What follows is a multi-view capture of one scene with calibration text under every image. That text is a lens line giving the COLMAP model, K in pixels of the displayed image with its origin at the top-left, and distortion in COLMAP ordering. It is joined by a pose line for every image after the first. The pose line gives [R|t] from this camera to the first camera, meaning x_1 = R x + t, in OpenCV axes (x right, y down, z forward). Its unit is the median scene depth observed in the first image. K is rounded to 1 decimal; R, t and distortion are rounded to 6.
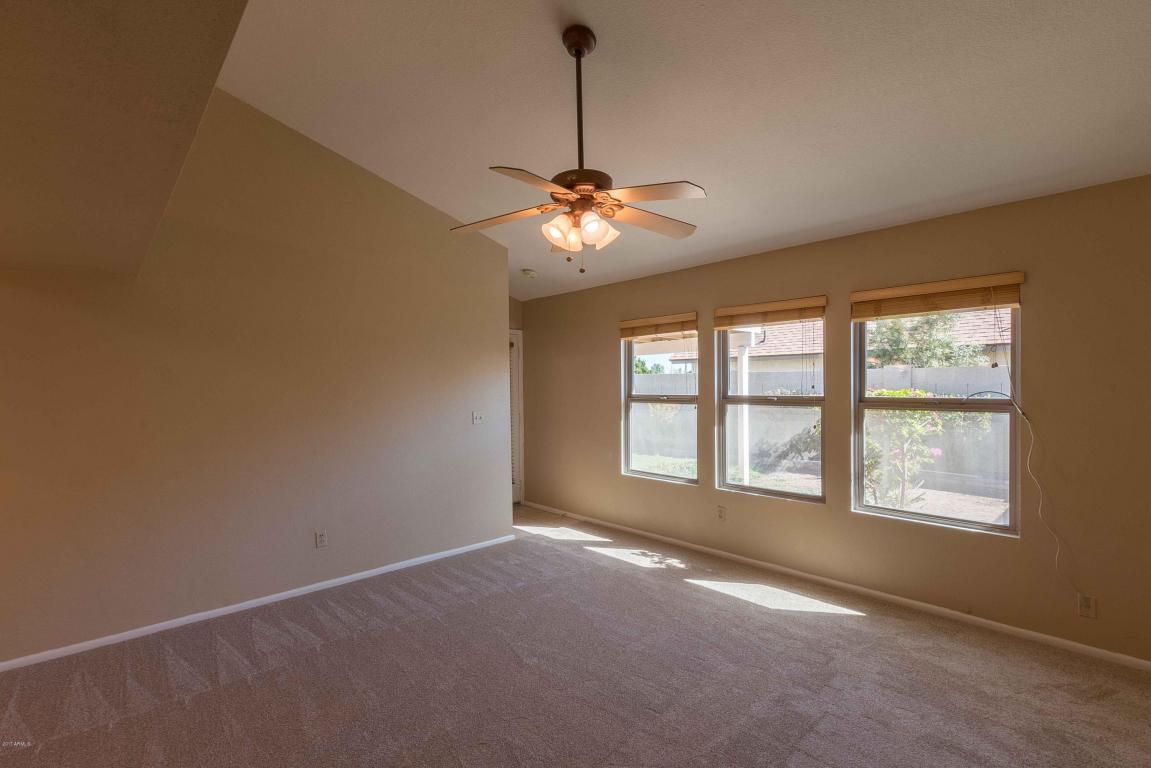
lens RADIAL K [[529.0, 0, 575.5], [0, 529.0, 384.0], [0, 0, 1]] dist [0.003478, 0.000003]
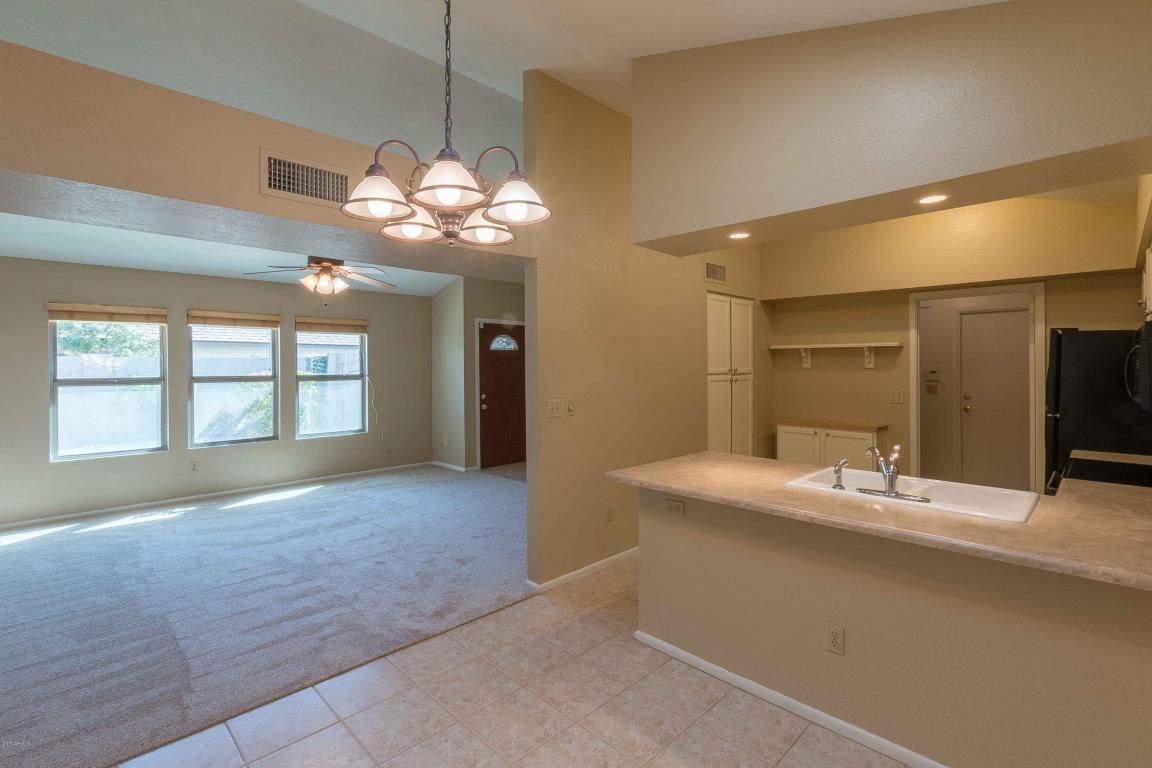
lens RADIAL K [[530.4, 0, 574.8], [0, 530.4, 373.7], [0, 0, 1]] dist [-0.000540, 0.000037]
pose [[-0.046058, -0.005150, 0.998925, -1.109418], [0.005685, 0.999969, 0.005417, 0.013520], [-0.998923, 0.005928, -0.046027, 0.123453]]
